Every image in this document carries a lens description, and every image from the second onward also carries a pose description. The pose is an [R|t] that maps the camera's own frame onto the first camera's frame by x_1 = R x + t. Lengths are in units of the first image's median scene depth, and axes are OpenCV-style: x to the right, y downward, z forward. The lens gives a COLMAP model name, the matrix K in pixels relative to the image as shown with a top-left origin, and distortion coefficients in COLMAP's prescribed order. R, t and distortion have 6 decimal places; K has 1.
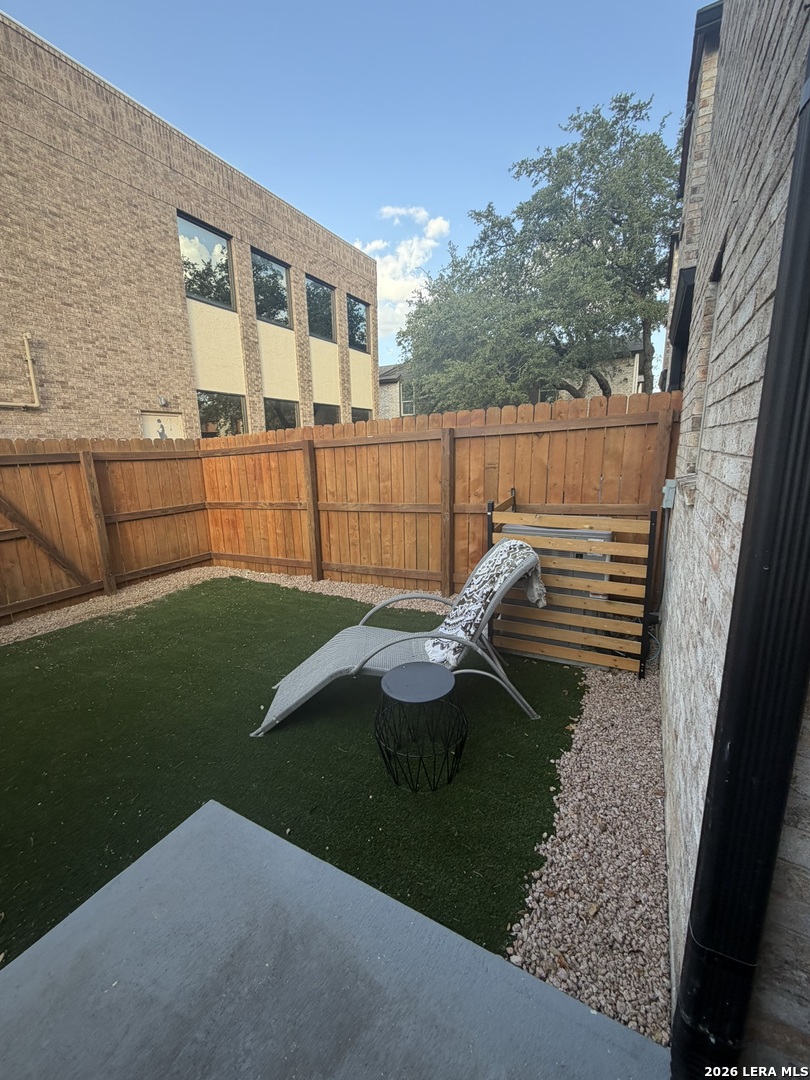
lens RADIAL K [[427.1, 0, 405.8], [0, 427.1, 534.9], [0, 0, 1]] dist [-0.002850, 0.000121]
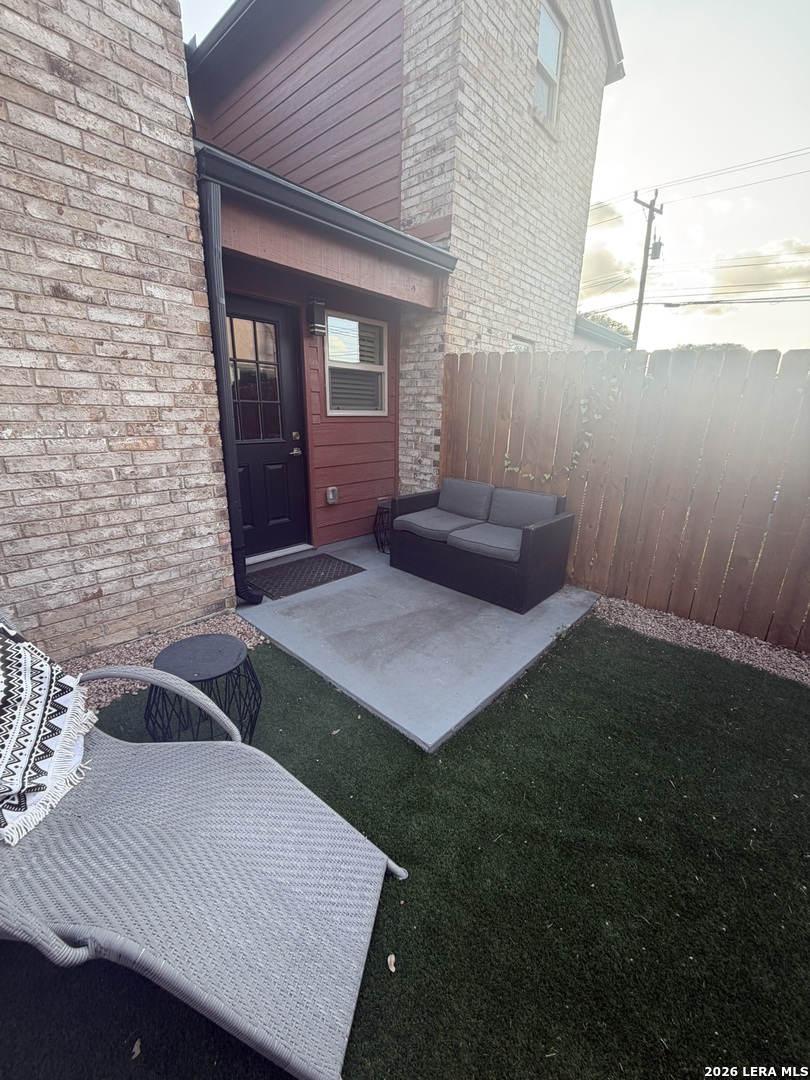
lens RADIAL K [[427.1, 0, 405.8], [0, 427.1, 534.9], [0, 0, 1]] dist [-0.002850, 0.000121]
pose [[-0.972062, -0.073021, 0.223075, -0.210167], [0.040575, 0.883799, 0.466105, -0.097851], [-0.231189, 0.462134, -0.856145, 0.581952]]
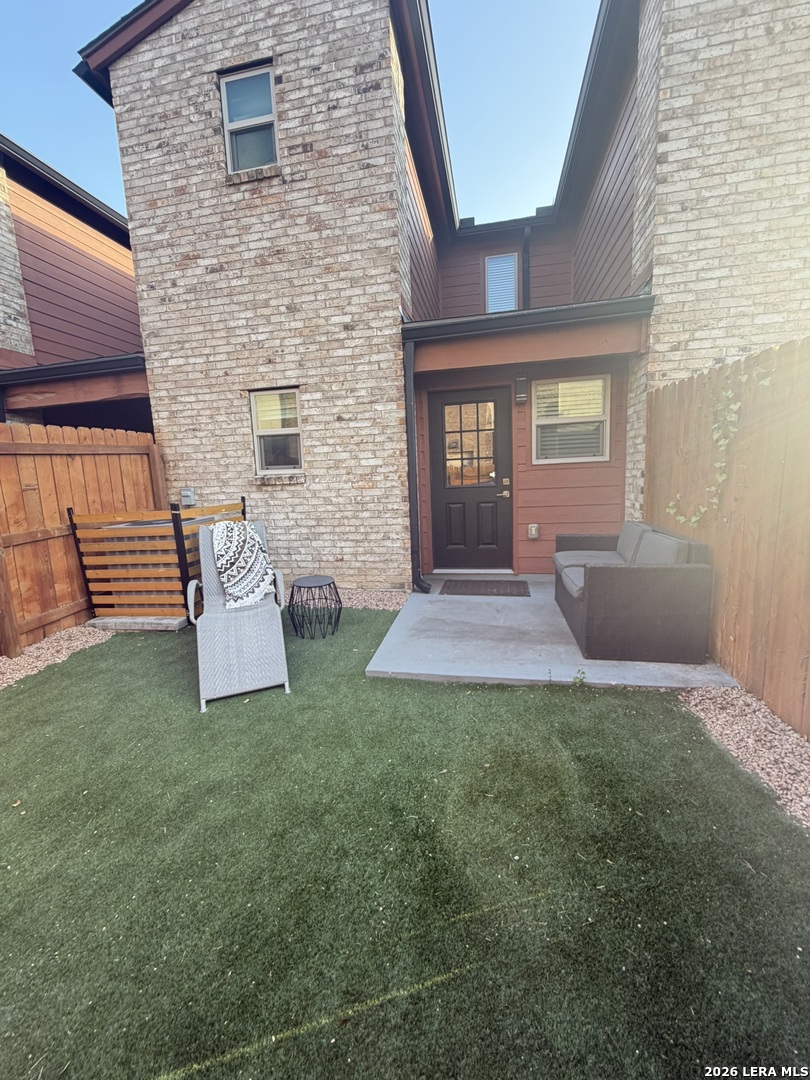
lens RADIAL K [[427.1, 0, 405.8], [0, 427.1, 534.9], [0, 0, 1]] dist [-0.002850, 0.000121]
pose [[-0.301519, -0.103080, 0.947872, -0.672548], [0.243730, 0.952776, 0.181144, -0.026865], [-0.921782, 0.285643, -0.262157, 0.402431]]
